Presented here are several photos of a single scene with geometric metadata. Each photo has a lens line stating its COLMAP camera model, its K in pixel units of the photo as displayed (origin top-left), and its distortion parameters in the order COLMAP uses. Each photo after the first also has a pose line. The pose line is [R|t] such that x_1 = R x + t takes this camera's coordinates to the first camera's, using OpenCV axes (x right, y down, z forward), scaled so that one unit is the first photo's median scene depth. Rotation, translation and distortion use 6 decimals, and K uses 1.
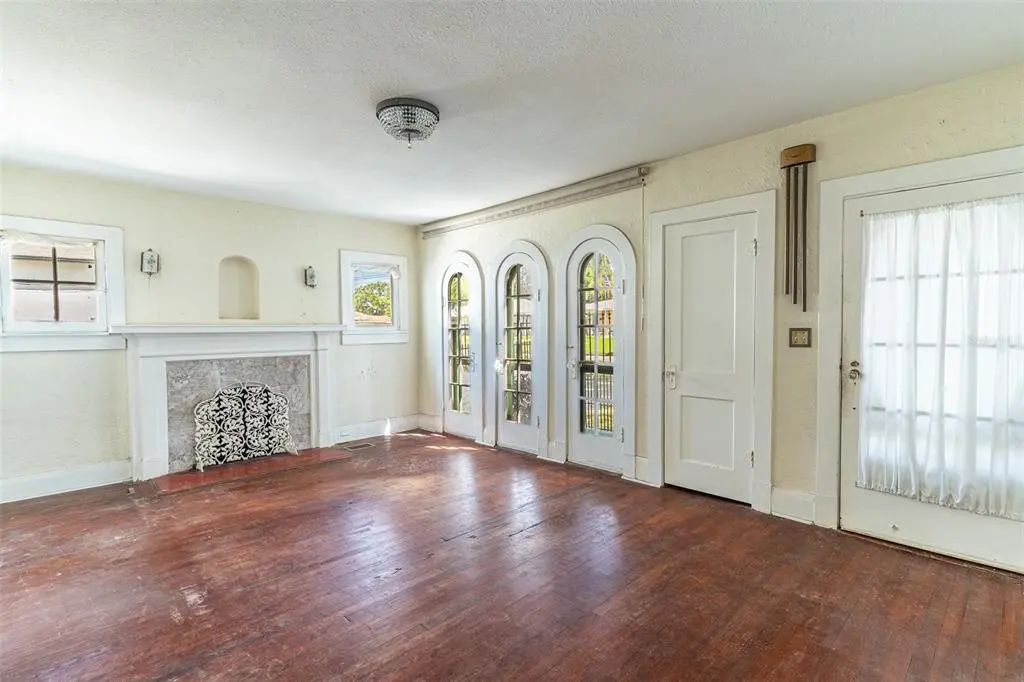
lens RADIAL K [[489.3, 0, 520.1], [0, 489.3, 339.9], [0, 0, 1]] dist [0.006218, -0.002154]
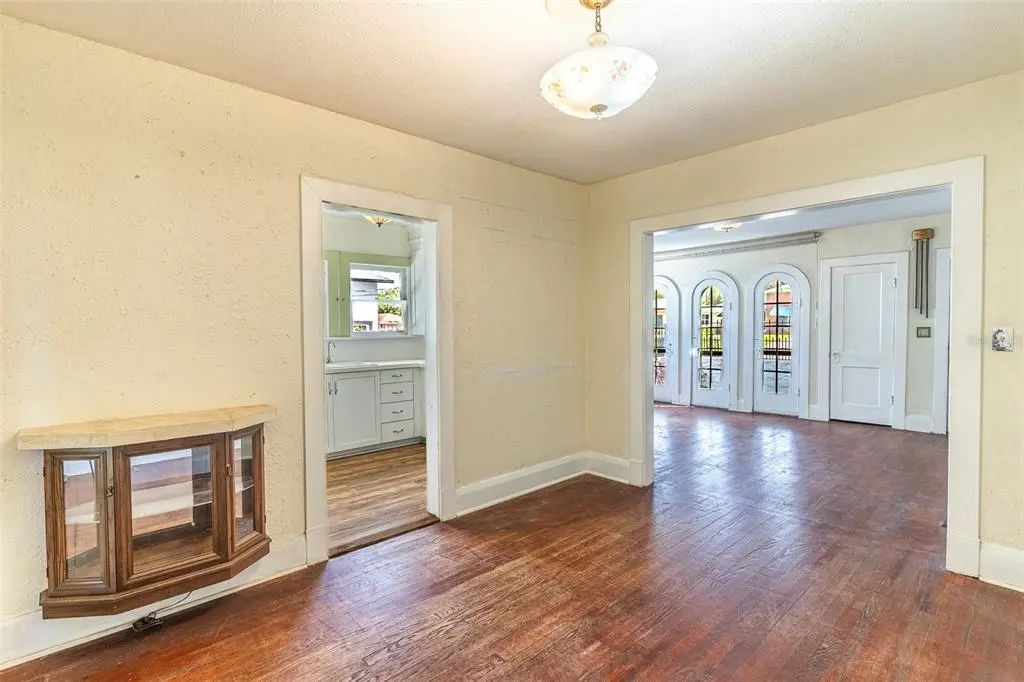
lens RADIAL K [[489.3, 0, 516.3], [0, 489.3, 341.2], [0, 0, 1]] dist [0.006218, -0.002154]
pose [[0.999771, 0.002379, -0.021268, -0.755374], [-0.002394, 0.999997, -0.000682, 0.028129], [0.021266, 0.000733, 0.999774, -0.721851]]
